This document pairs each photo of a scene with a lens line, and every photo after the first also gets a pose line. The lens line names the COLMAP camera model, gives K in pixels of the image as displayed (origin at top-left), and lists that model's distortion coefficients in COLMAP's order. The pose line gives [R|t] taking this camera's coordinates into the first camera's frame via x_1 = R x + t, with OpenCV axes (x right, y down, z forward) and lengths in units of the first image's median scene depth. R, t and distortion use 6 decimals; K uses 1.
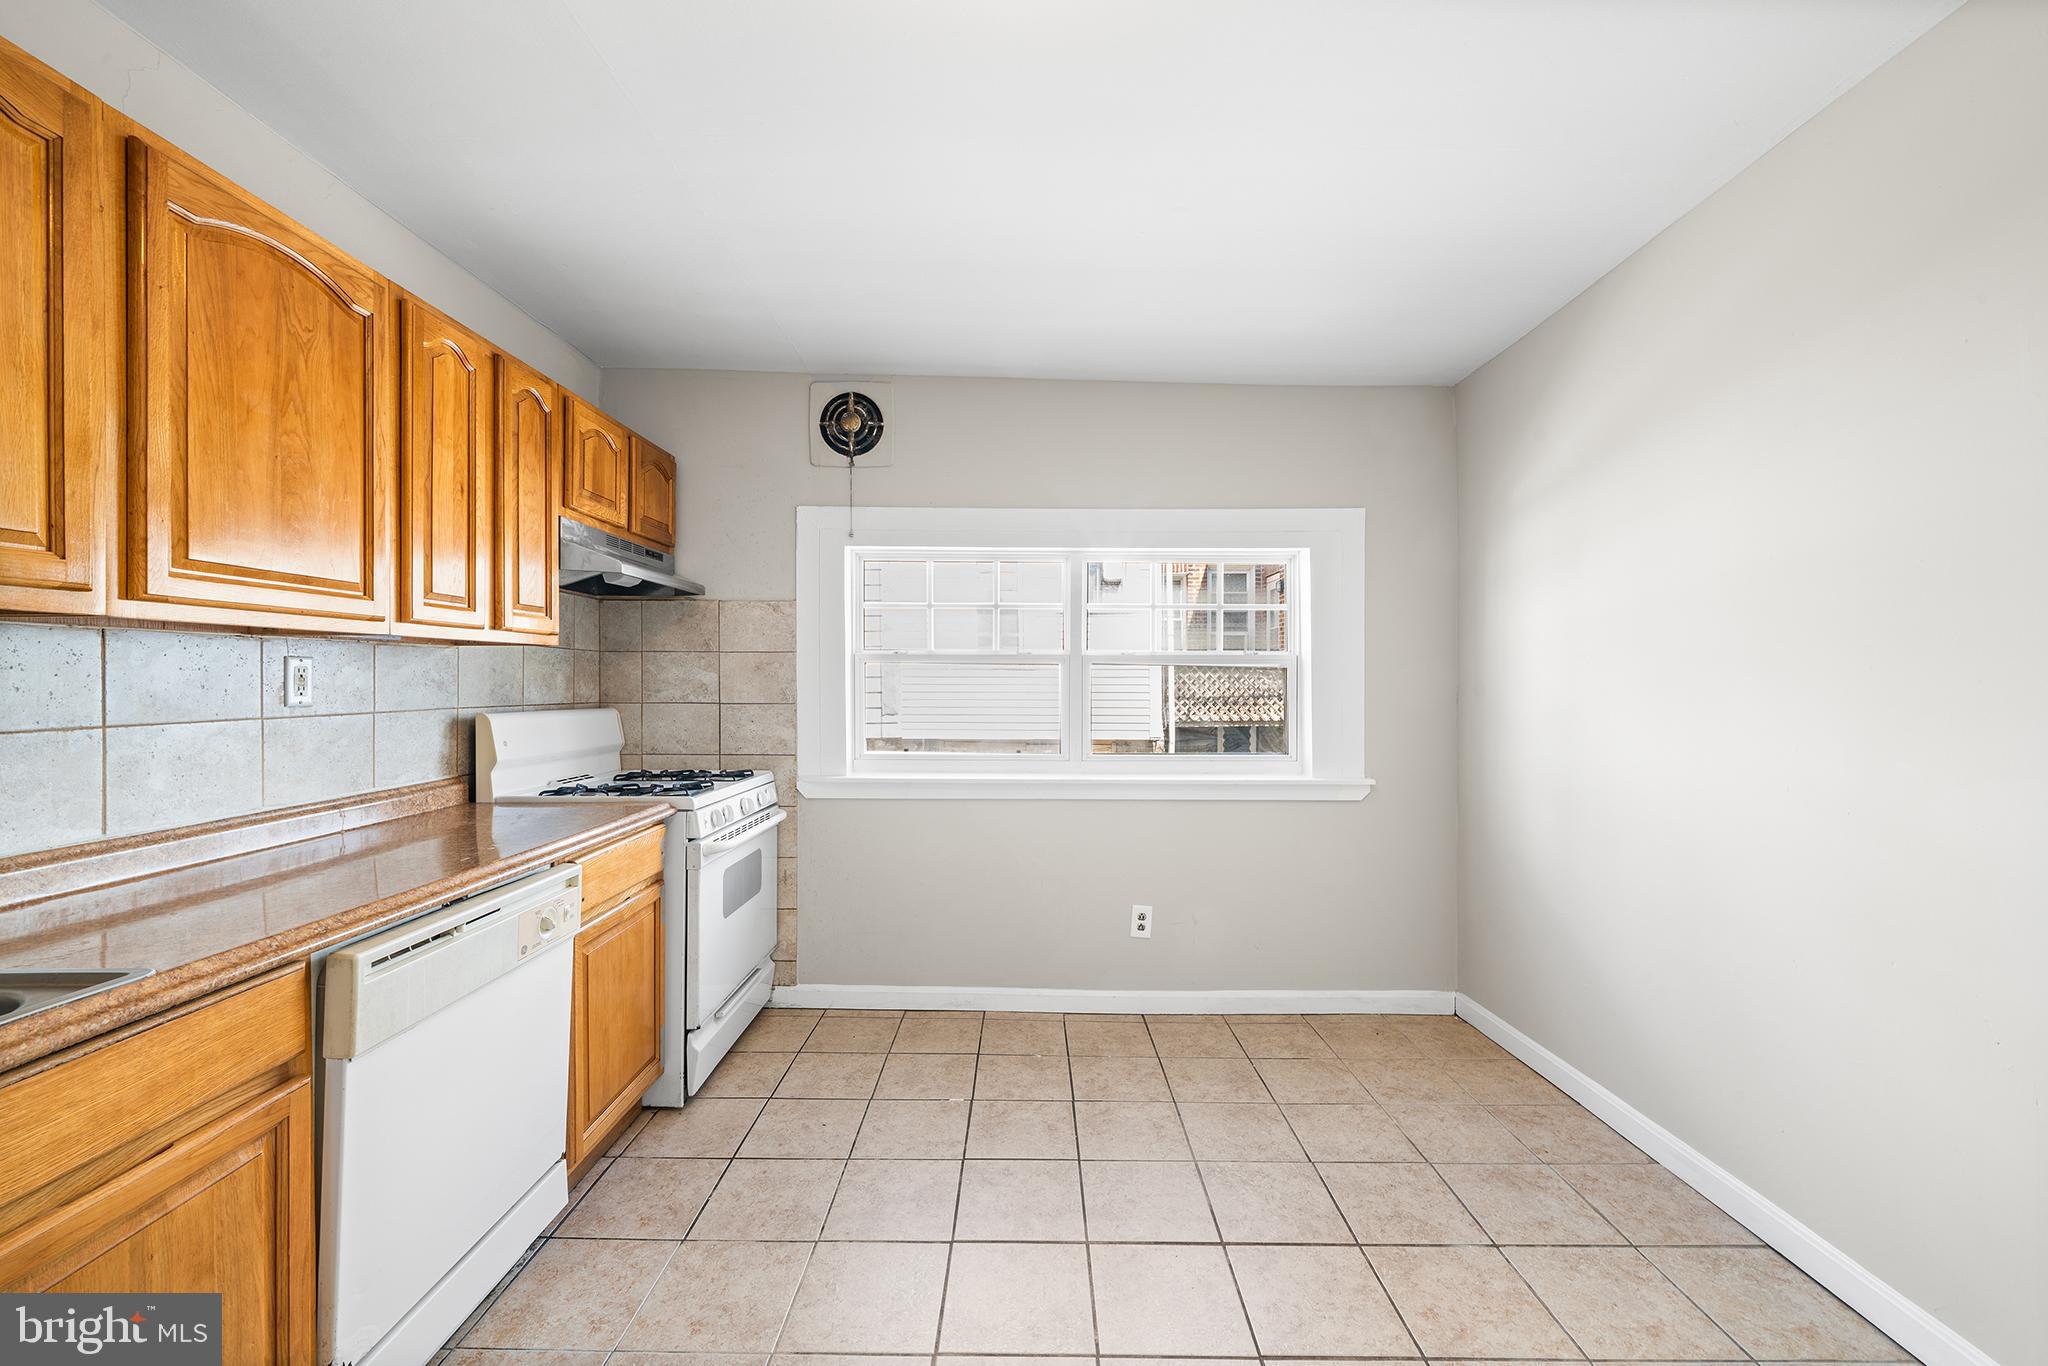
lens RADIAL K [[809.4, 0, 1025.5], [0, 809.4, 684.6], [0, 0, 1]] dist [-0.003251, 0.000117]
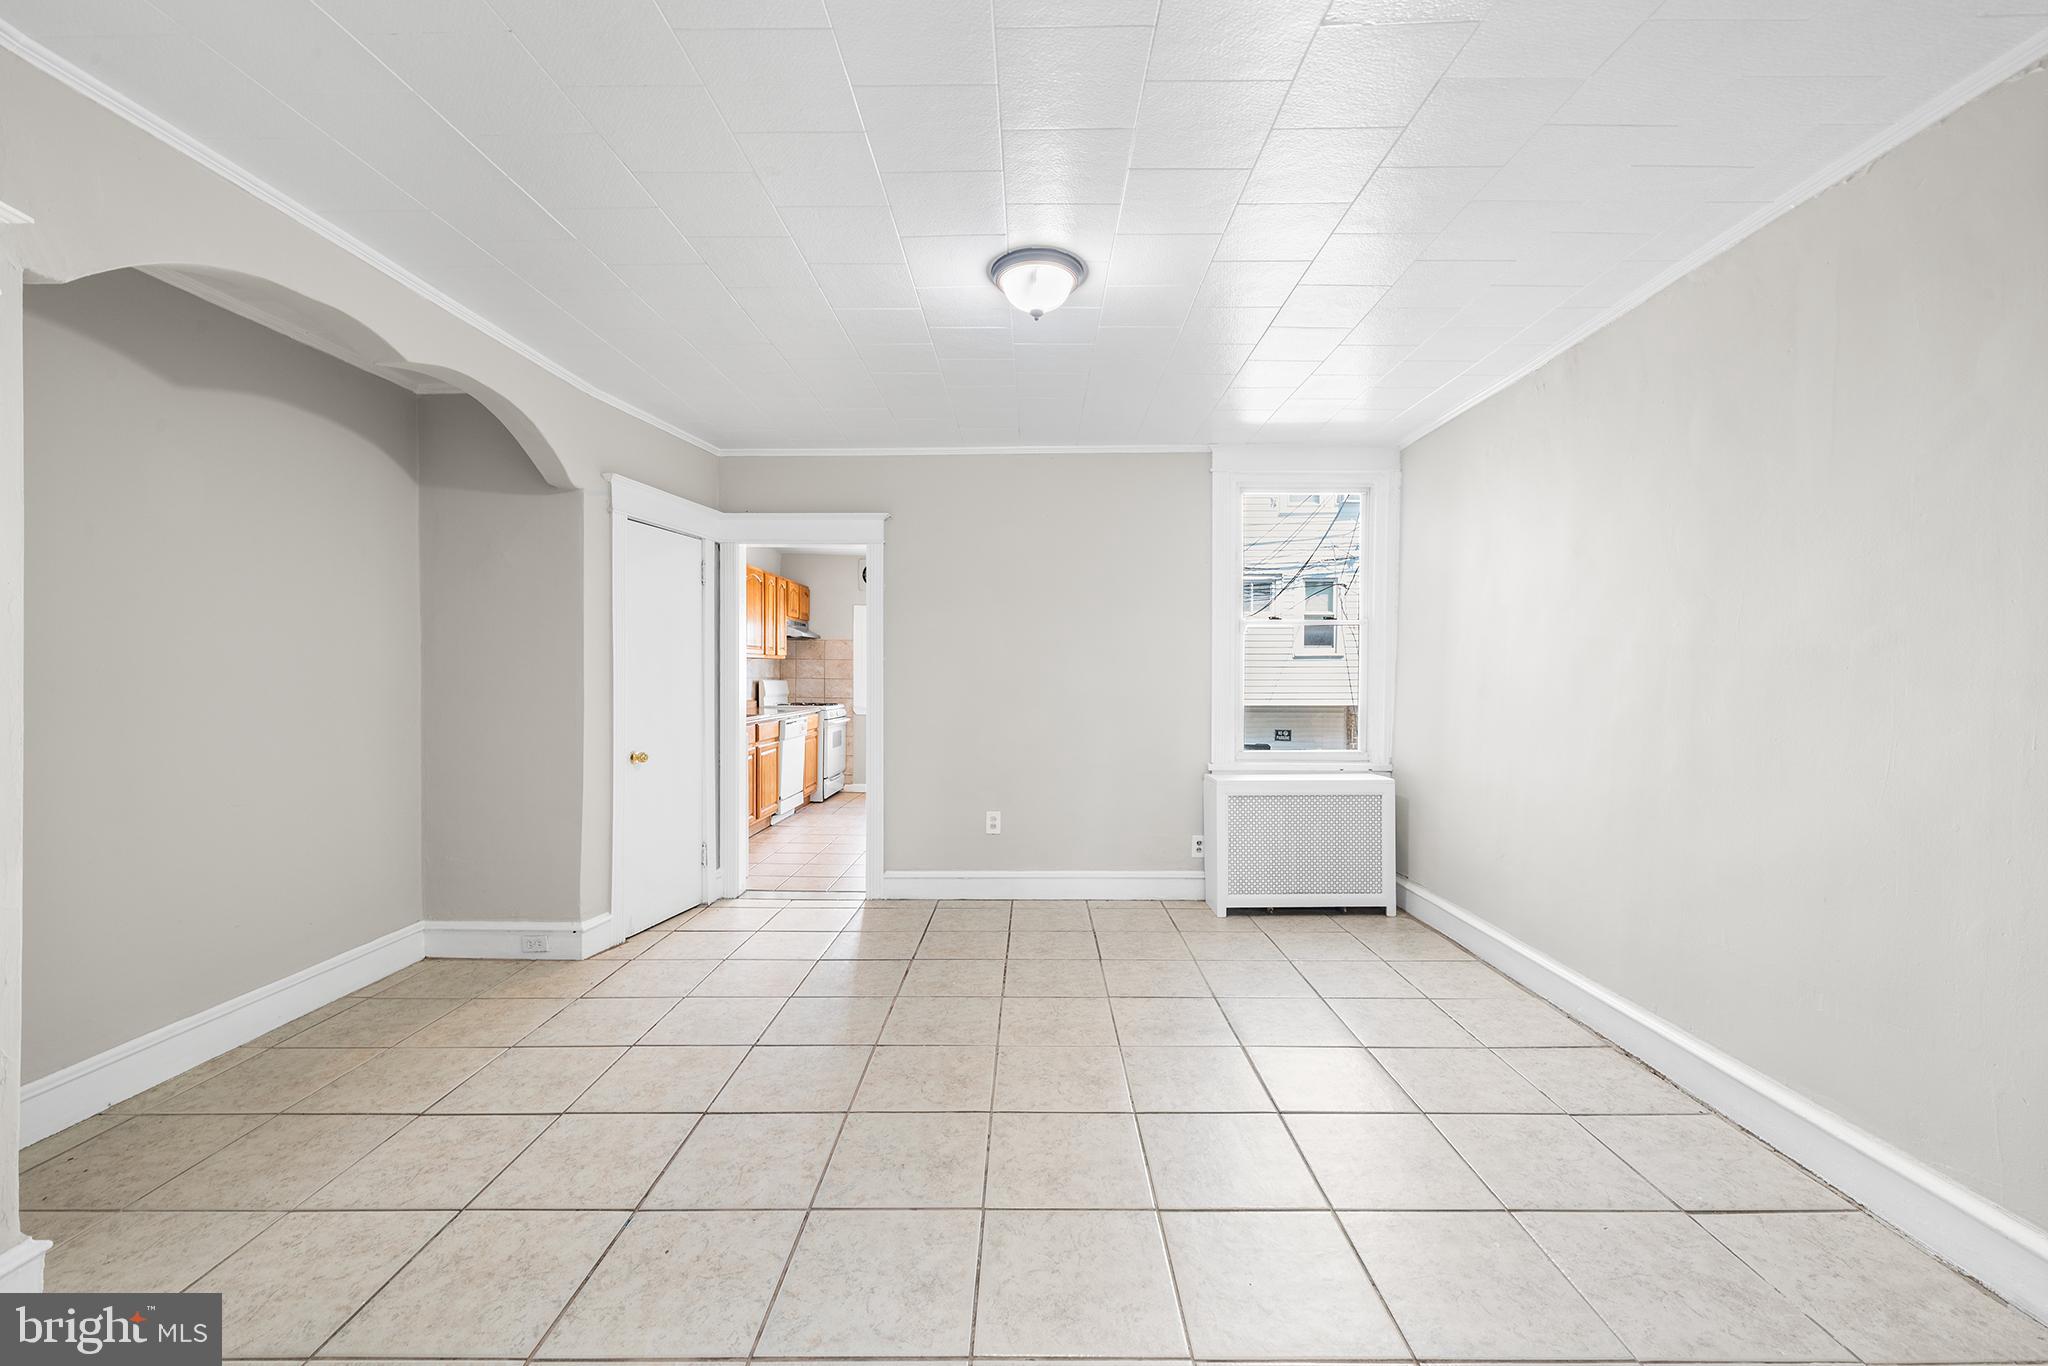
lens RADIAL K [[809.4, 0, 1032.5], [0, 809.4, 670.1], [0, 0, 1]] dist [-0.003251, 0.000117]
pose [[0.999915, 0.009408, 0.009035, 0.295512], [-0.009434, 0.999952, 0.002761, -0.018875], [-0.009009, -0.002846, 0.999955, -1.733621]]
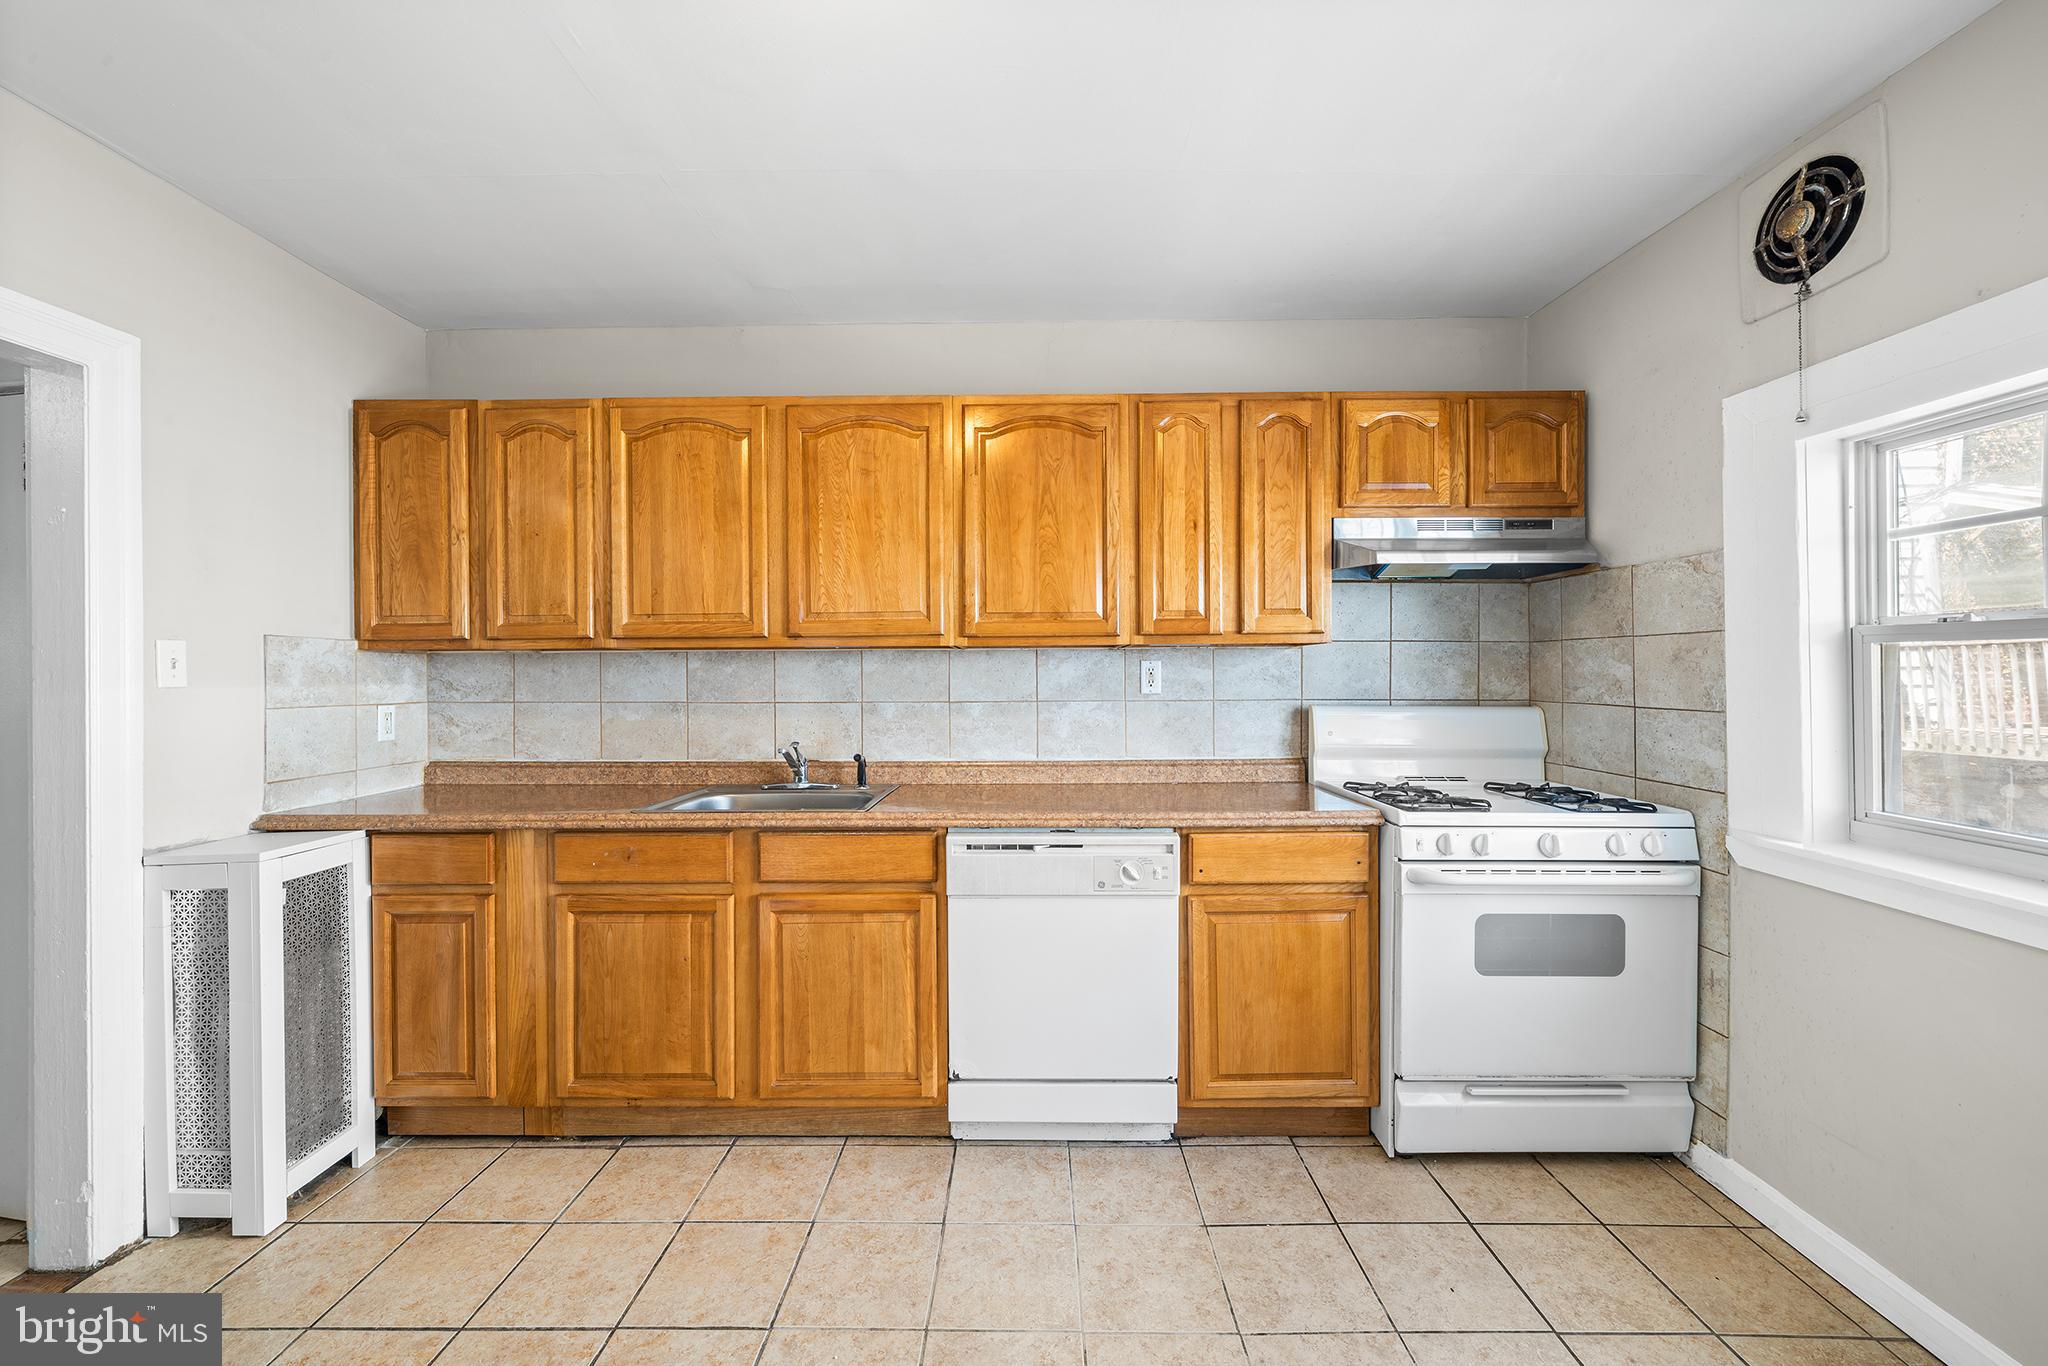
lens RADIAL K [[809.4, 0, 1030.6], [0, 809.4, 676.1], [0, 0, 1]] dist [-0.003251, 0.000117]
pose [[-0.007076, 0.003008, -0.999970, 0.359908], [-0.002305, 0.999993, 0.003024, -0.005519], [0.999972, 0.002326, -0.007069, 0.473371]]
